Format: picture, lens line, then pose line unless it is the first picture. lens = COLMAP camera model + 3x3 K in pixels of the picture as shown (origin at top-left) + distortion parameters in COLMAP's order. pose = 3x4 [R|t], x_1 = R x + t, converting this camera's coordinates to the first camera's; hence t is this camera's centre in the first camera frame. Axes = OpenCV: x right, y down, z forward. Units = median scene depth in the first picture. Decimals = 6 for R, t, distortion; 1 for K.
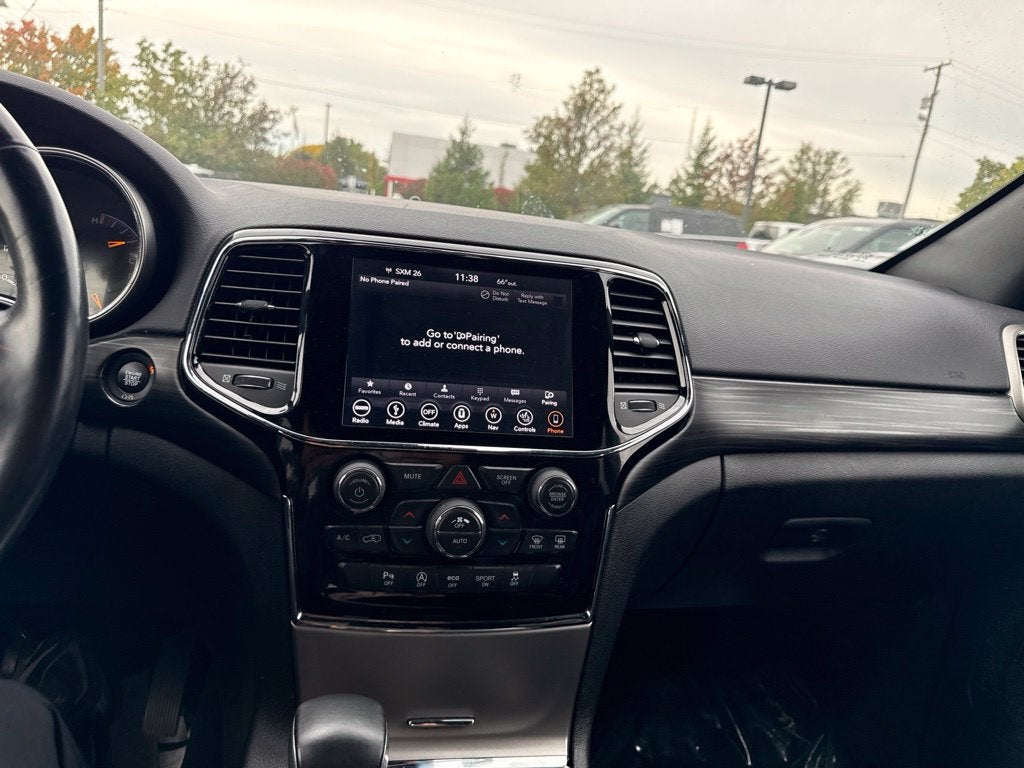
lens RADIAL K [[732.8, 0, 513.5], [0, 732.8, 368.3], [0, 0, 1]] dist [0.043455, -0.041850]
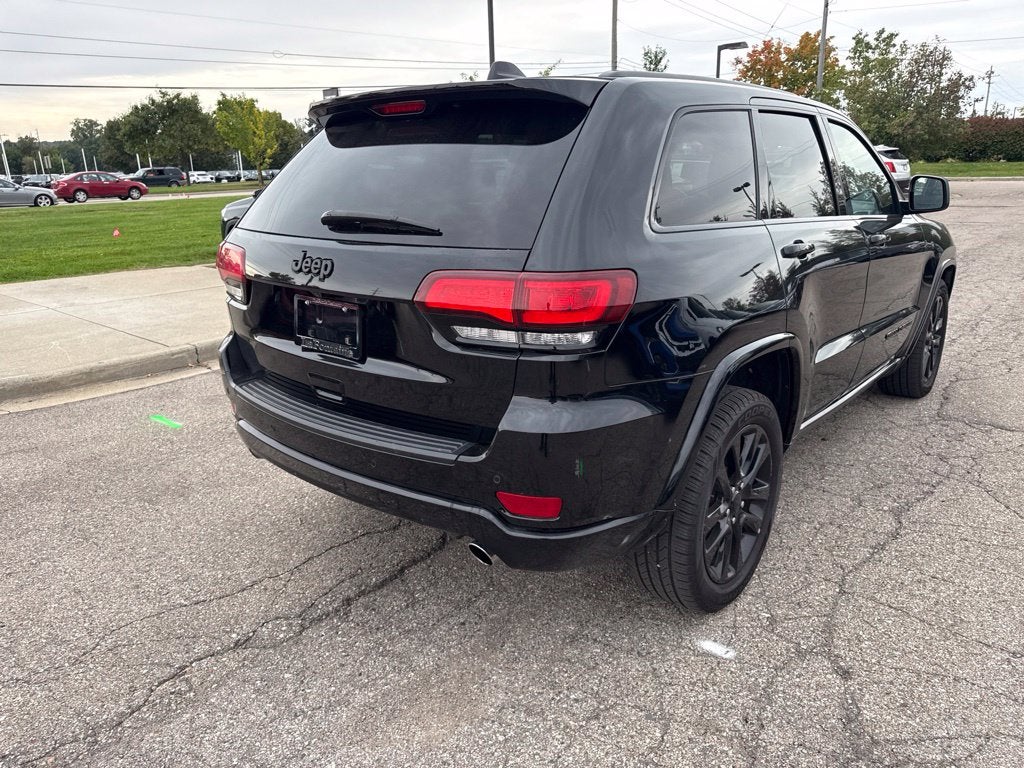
lens RADIAL K [[732.8, 0, 513.5], [0, 732.8, 368.3], [0, 0, 1]] dist [0.043455, -0.041850]
pose [[0.627225, 0.086586, -0.774010, 0.109316], [-0.061578, 0.996203, 0.061541, 0.027465], [0.776400, 0.009062, 0.630175, -0.132472]]
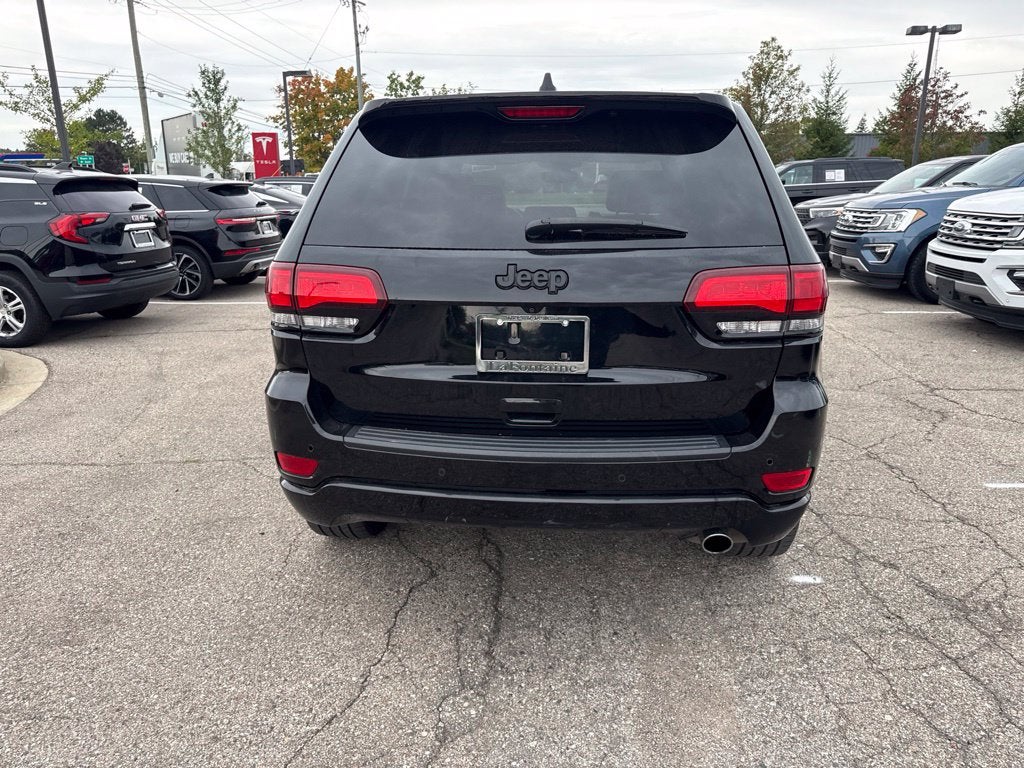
lens RADIAL K [[732.8, 0, 513.5], [0, 732.8, 368.3], [0, 0, 1]] dist [0.043455, -0.041850]
pose [[0.952668, -0.049450, -0.299962, 0.045990], [0.060489, 0.997787, 0.027619, 0.029582], [0.297933, -0.044456, 0.953551, -0.173424]]
